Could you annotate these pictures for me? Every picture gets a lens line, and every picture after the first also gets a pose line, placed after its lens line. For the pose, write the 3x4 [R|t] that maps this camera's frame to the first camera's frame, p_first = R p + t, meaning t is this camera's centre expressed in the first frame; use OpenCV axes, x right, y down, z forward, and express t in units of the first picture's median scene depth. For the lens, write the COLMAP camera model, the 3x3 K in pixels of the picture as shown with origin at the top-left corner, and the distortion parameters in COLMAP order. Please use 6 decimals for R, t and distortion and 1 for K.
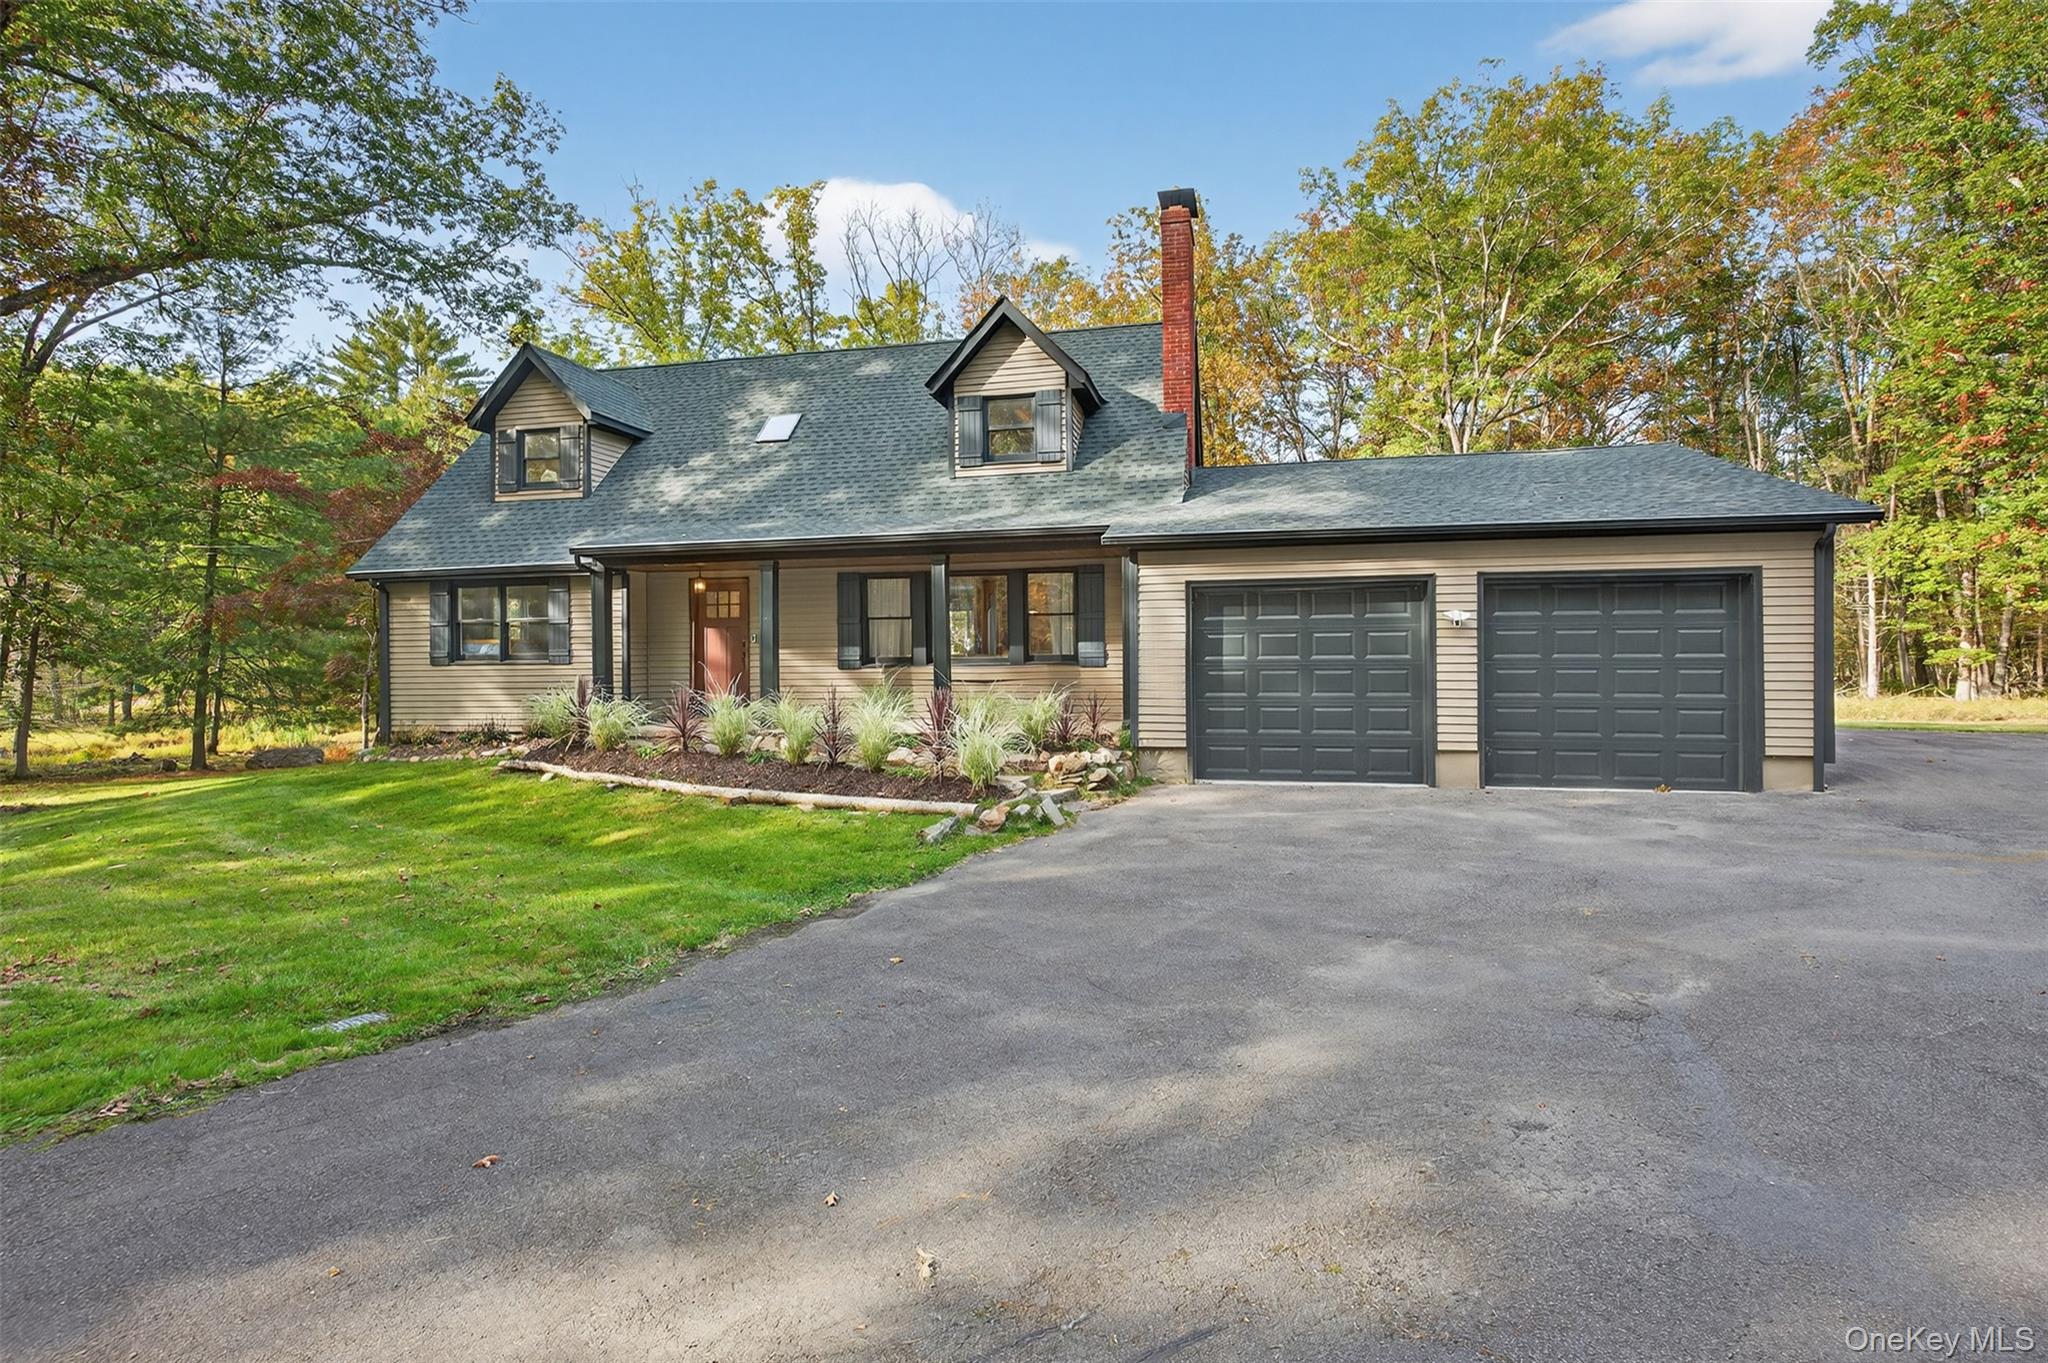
lens RADIAL K [[975.6, 0, 1026.5], [0, 975.6, 652.0], [0, 0, 1]] dist [-0.000388, 0.000022]
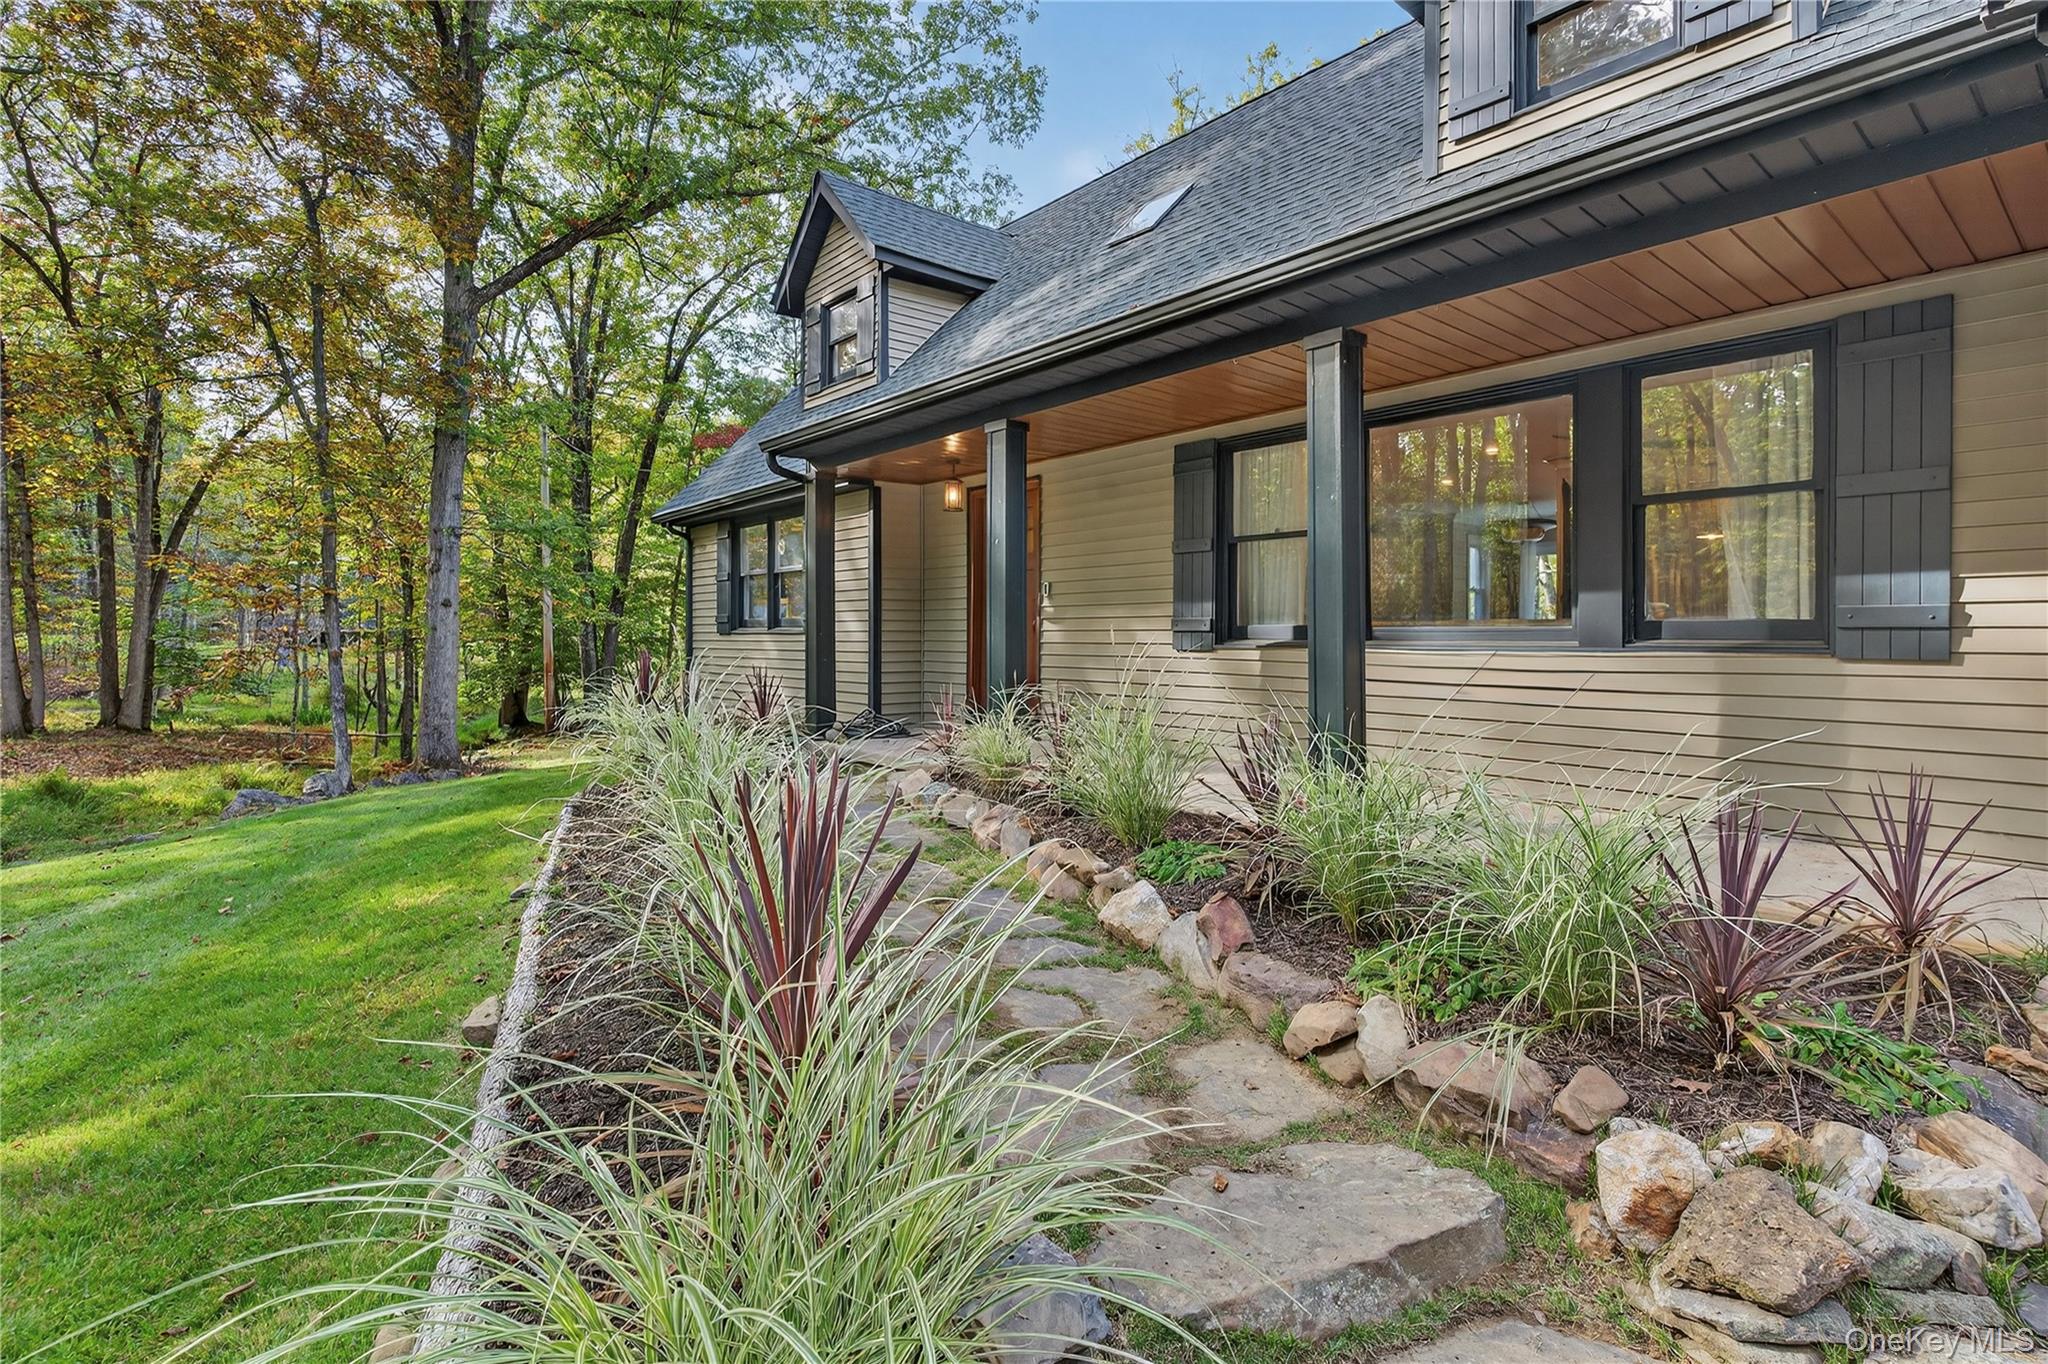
lens RADIAL K [[969.2, 0, 1022.3], [0, 969.2, 634.7], [0, 0, 1]] dist [0.000581, 0.000066]
pose [[0.789766, 0.014257, -0.613243, 0.037105], [-0.012164, 0.999897, 0.007580, 0.008137], [0.613288, 0.001474, 0.789858, 0.591573]]
